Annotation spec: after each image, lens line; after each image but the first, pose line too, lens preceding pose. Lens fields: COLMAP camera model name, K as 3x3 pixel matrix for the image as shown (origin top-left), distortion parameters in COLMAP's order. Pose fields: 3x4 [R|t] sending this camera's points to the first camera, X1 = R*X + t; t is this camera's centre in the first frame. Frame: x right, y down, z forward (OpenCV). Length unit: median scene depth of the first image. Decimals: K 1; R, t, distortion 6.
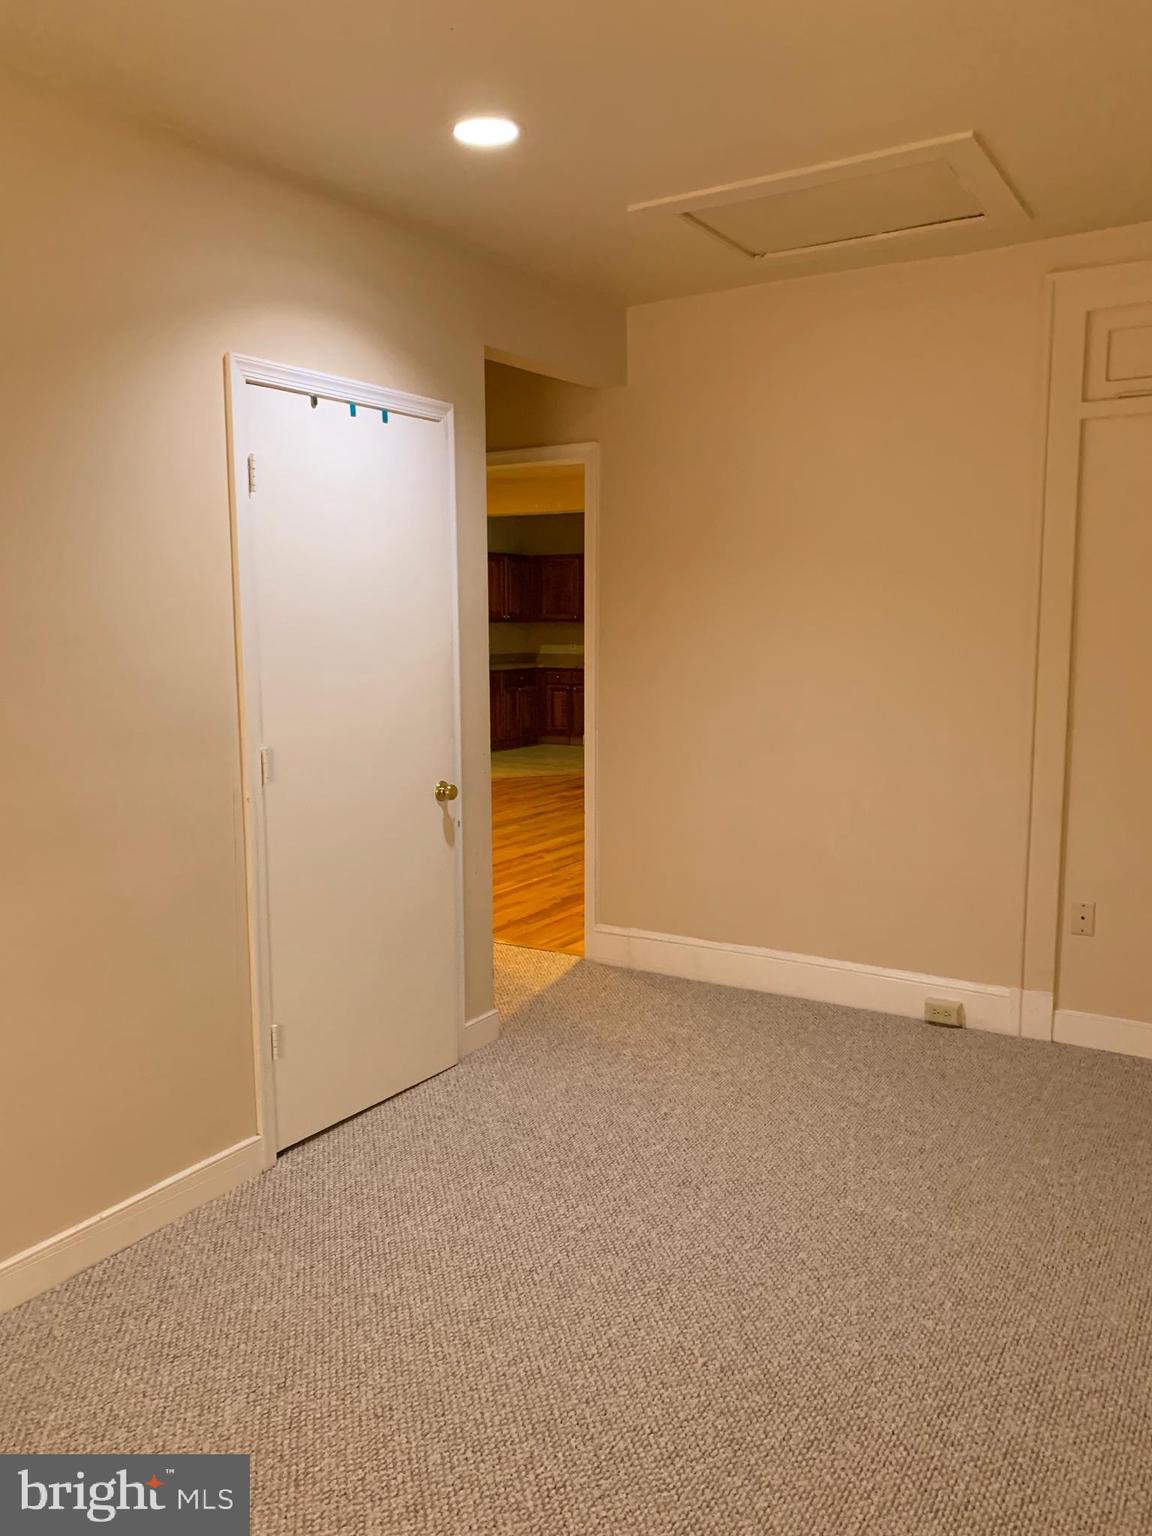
lens RADIAL K [[1168.9, 0, 581.5], [0, 1168.9, 770.9], [0, 0, 1]] dist [0.042575, -0.051029]
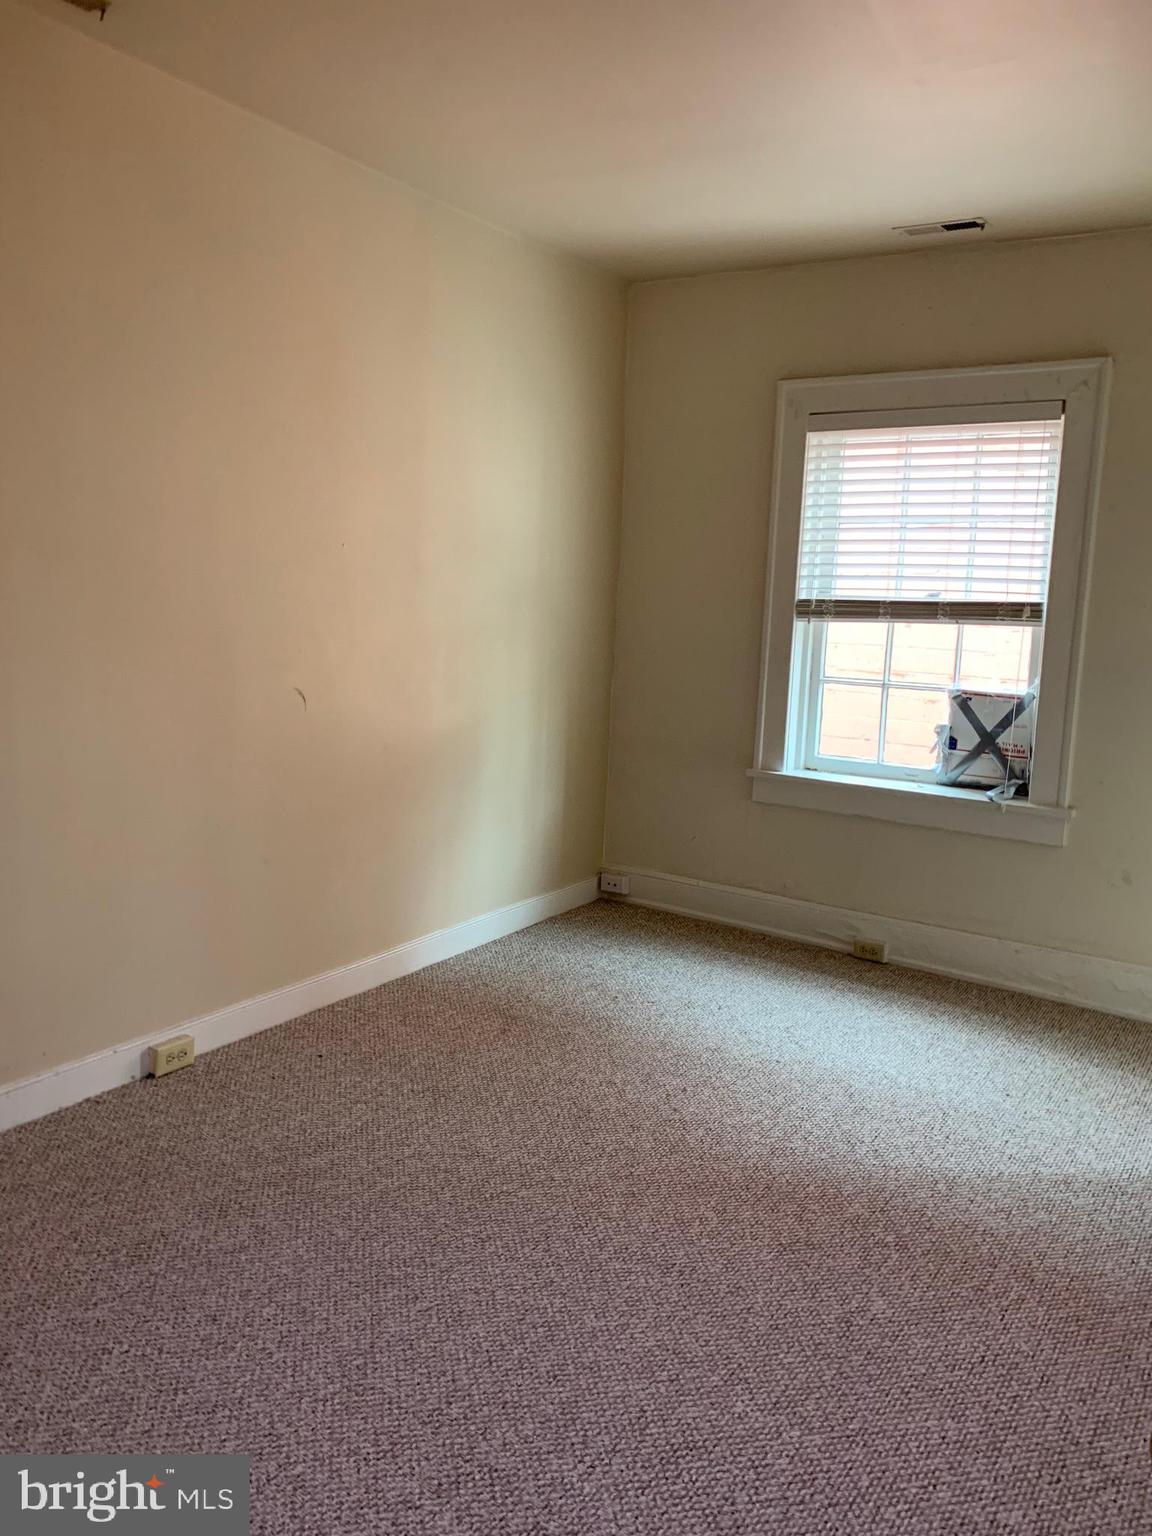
lens RADIAL K [[1168.9, 0, 576.5], [0, 1168.9, 771.0], [0, 0, 1]] dist [0.042575, -0.051029]
pose [[-0.998856, -0.042697, 0.021551, -0.011885], [-0.035011, 0.959731, 0.278730, -0.125198], [-0.032584, 0.277657, -0.960128, 1.081237]]
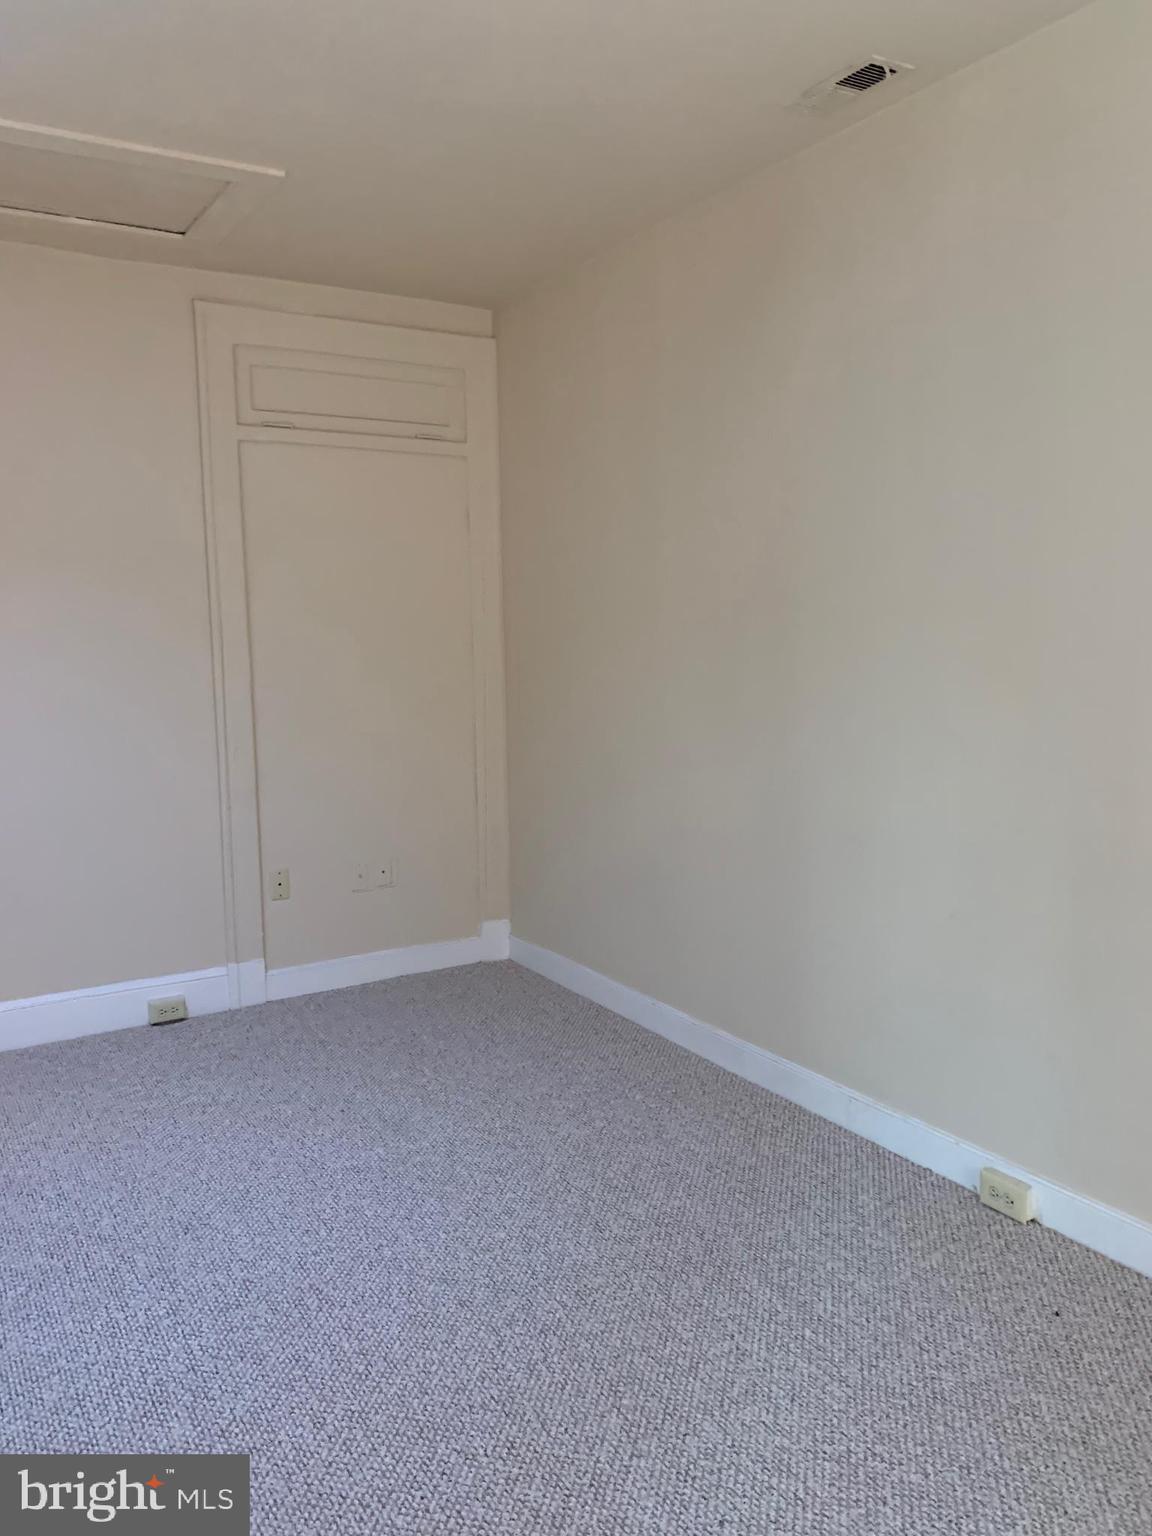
lens RADIAL K [[1168.9, 0, 577.6], [0, 1168.9, 764.9], [0, 0, 1]] dist [0.042575, -0.051029]
pose [[0.455110, -0.108656, 0.883781, -0.423934], [0.131060, 0.989891, 0.054211, -0.011711], [-0.880737, 0.091156, 0.464750, 0.215802]]
